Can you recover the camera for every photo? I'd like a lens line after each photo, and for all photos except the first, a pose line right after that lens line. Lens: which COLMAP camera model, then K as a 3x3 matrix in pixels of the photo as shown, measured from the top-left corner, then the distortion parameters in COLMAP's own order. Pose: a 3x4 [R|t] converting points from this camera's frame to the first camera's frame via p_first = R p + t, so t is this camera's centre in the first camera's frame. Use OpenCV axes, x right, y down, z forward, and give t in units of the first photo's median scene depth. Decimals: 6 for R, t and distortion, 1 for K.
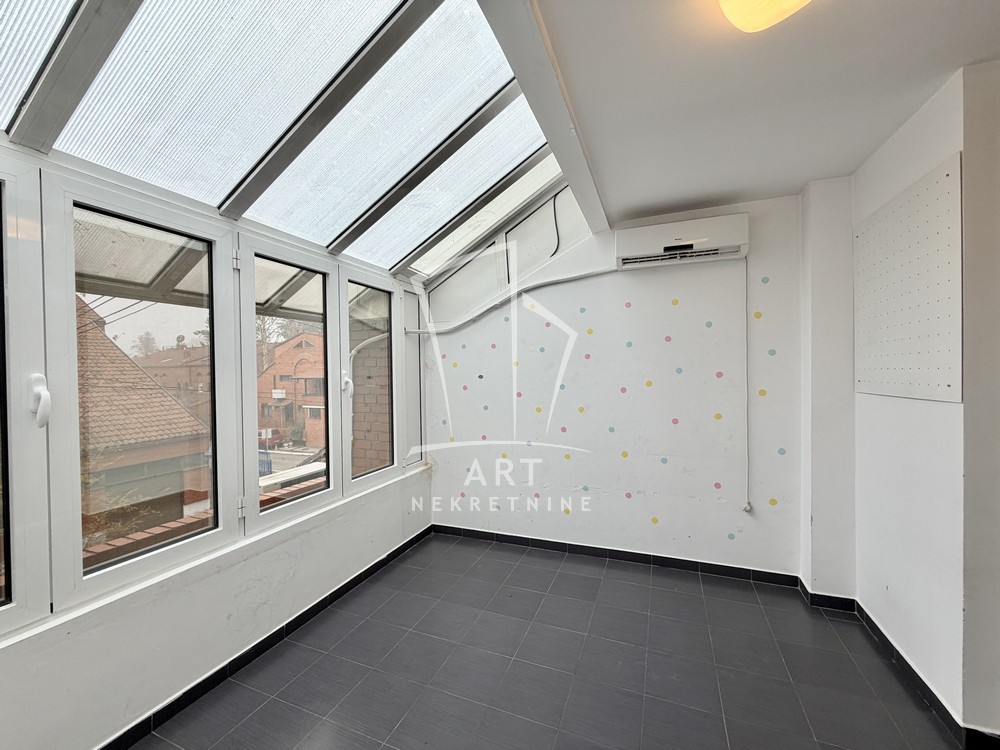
lens RADIAL K [[397.8, 0, 495.3], [0, 397.8, 376.0], [0, 0, 1]] dist [-0.000047, -0.000311]
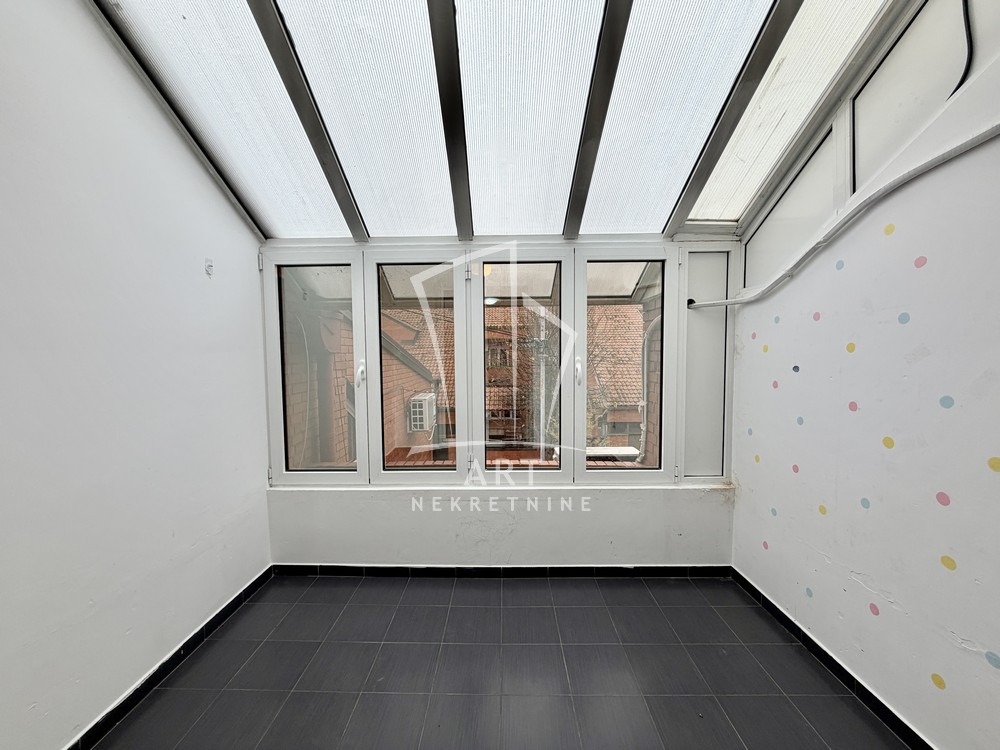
lens RADIAL K [[397.8, 0, 495.3], [0, 397.8, 376.0], [0, 0, 1]] dist [-0.000047, -0.000311]
pose [[0.369925, 0.063978, -0.926856, 0.349945], [-0.006381, 0.997778, 0.066326, -0.023537], [0.929040, -0.018622, 0.369511, 0.345845]]
